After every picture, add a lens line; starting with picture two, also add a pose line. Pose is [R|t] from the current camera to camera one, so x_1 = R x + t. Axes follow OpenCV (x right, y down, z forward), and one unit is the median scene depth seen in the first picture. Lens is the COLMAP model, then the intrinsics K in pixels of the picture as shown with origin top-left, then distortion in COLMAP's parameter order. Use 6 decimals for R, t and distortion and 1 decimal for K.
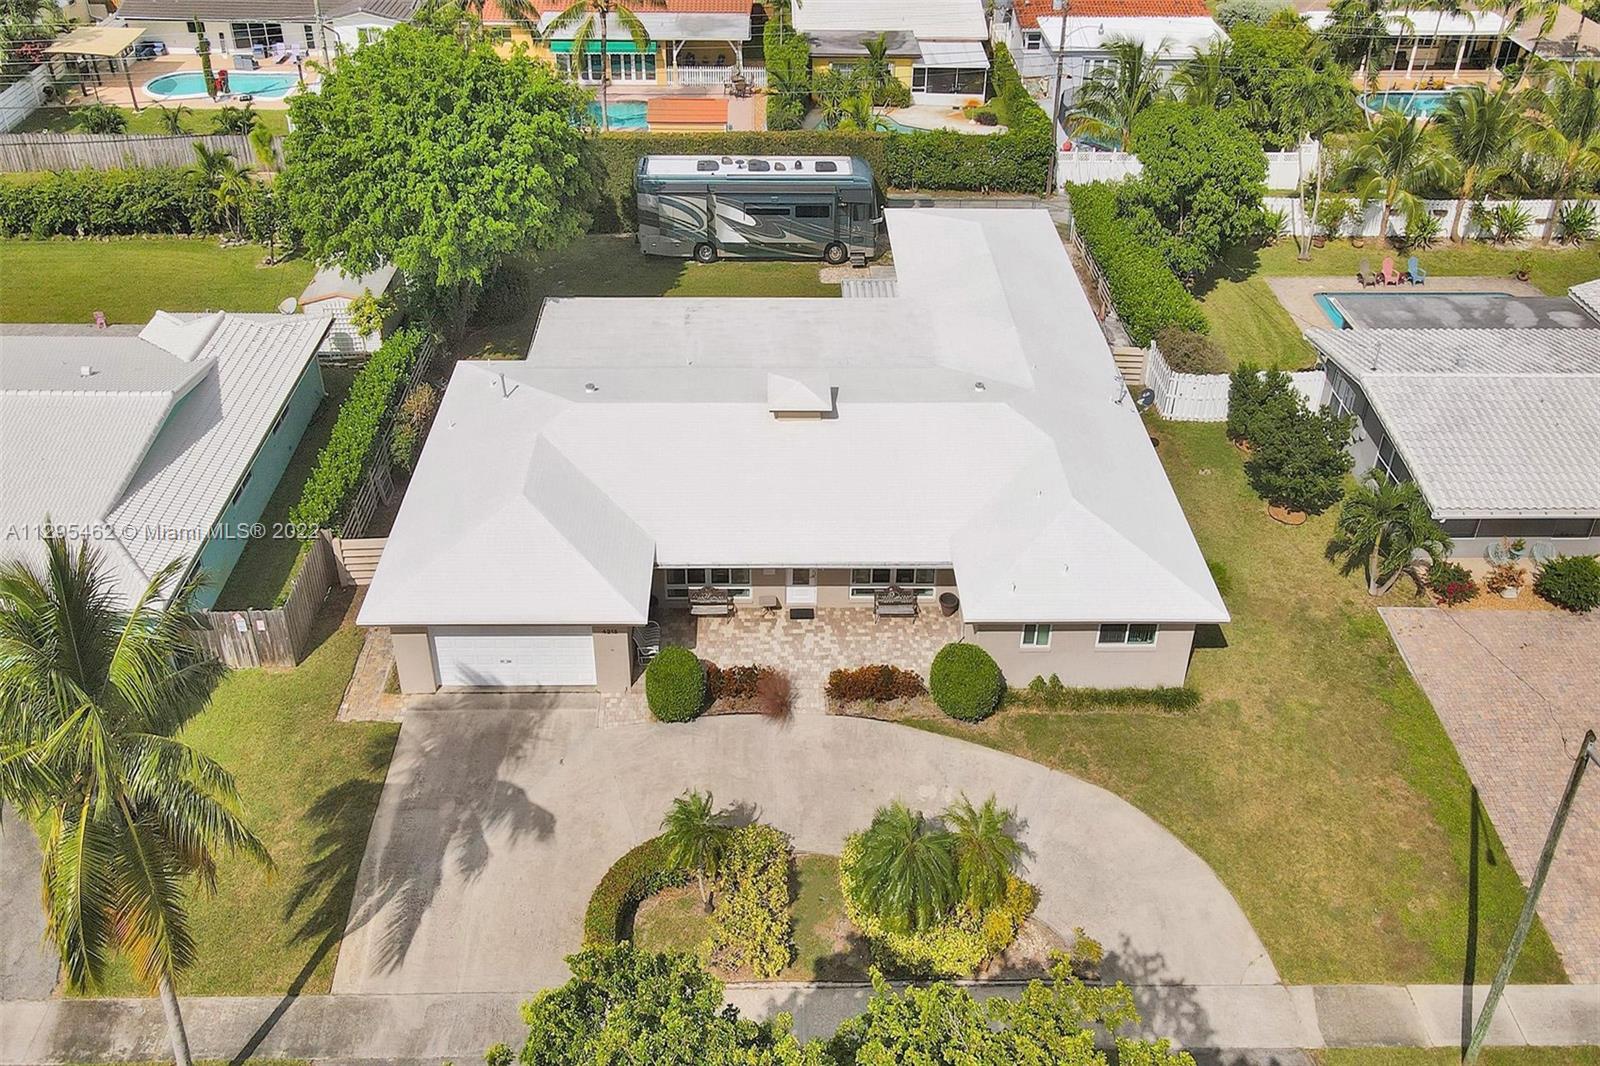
lens RADIAL K [[1170.8, 0, 786.3], [0, 1170.8, 504.9], [0, 0, 1]] dist [0.006667, 0.007468]
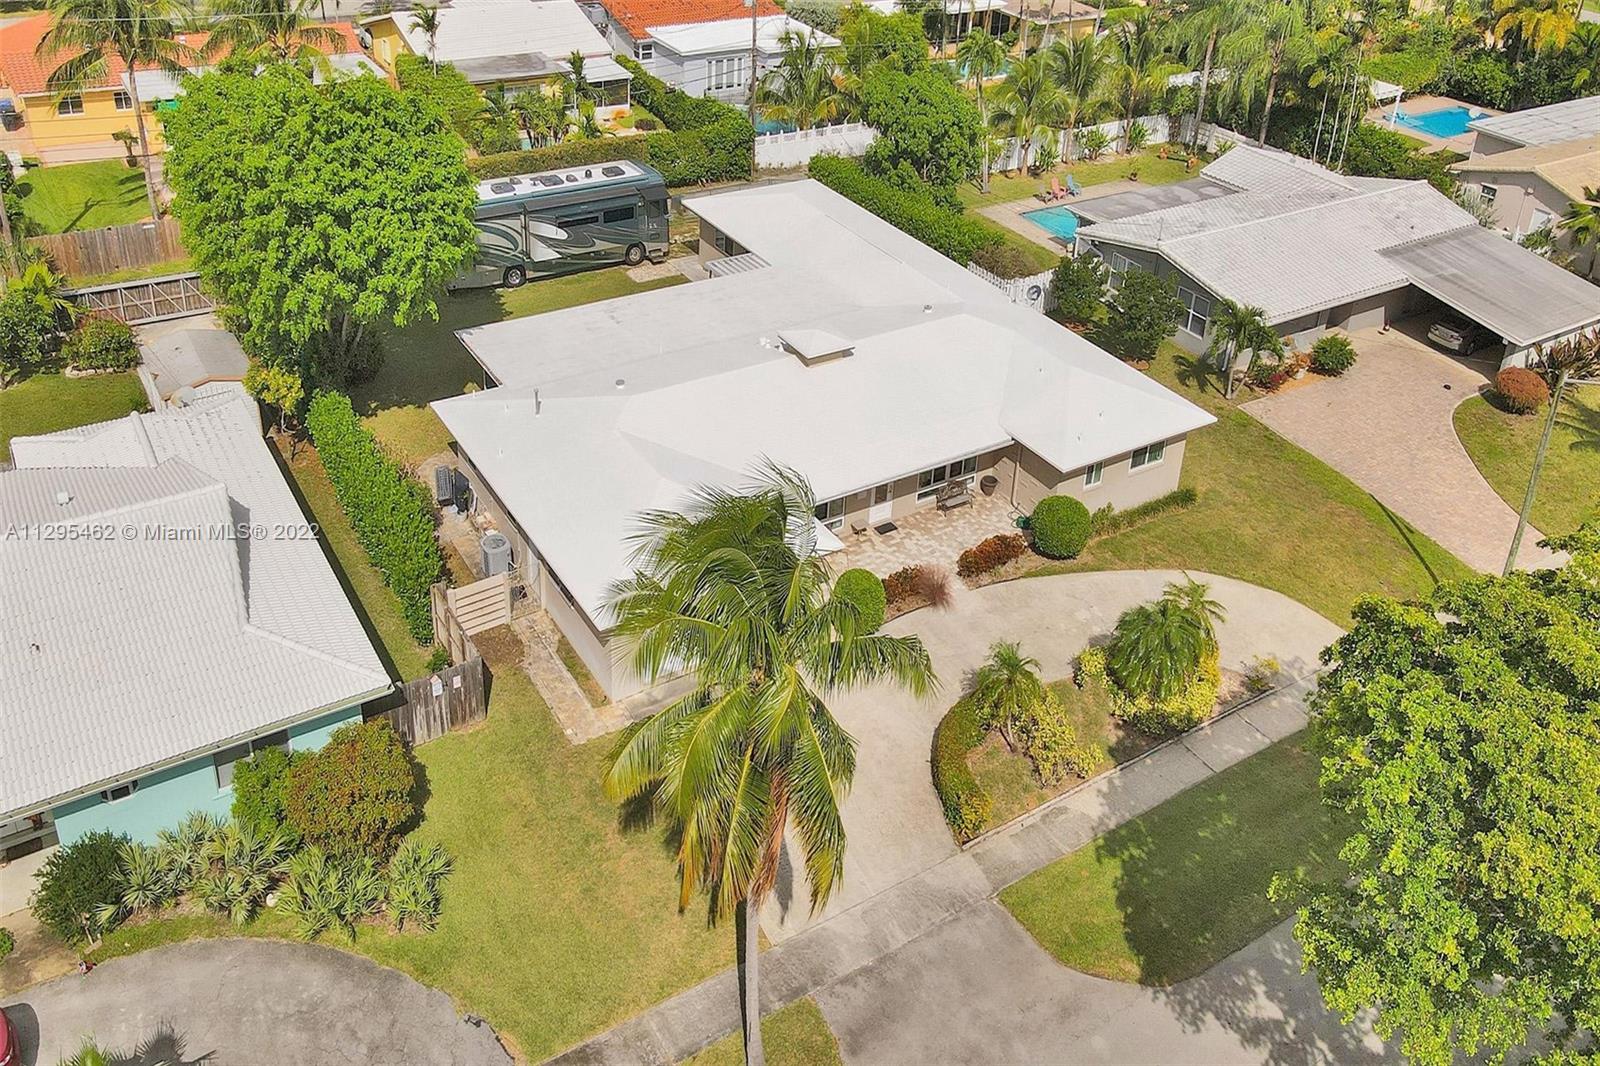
lens RADIAL K [[1219.2, 0, 800.0], [0, 1219.2, 533.0], [0, 0, 1]] dist [0.002608, 0.002409]
pose [[0.852908, -0.276466, 0.442847, -0.403582], [0.288970, 0.956478, 0.040576, 0.019063], [-0.434791, 0.093362, 0.895678, 0.000678]]
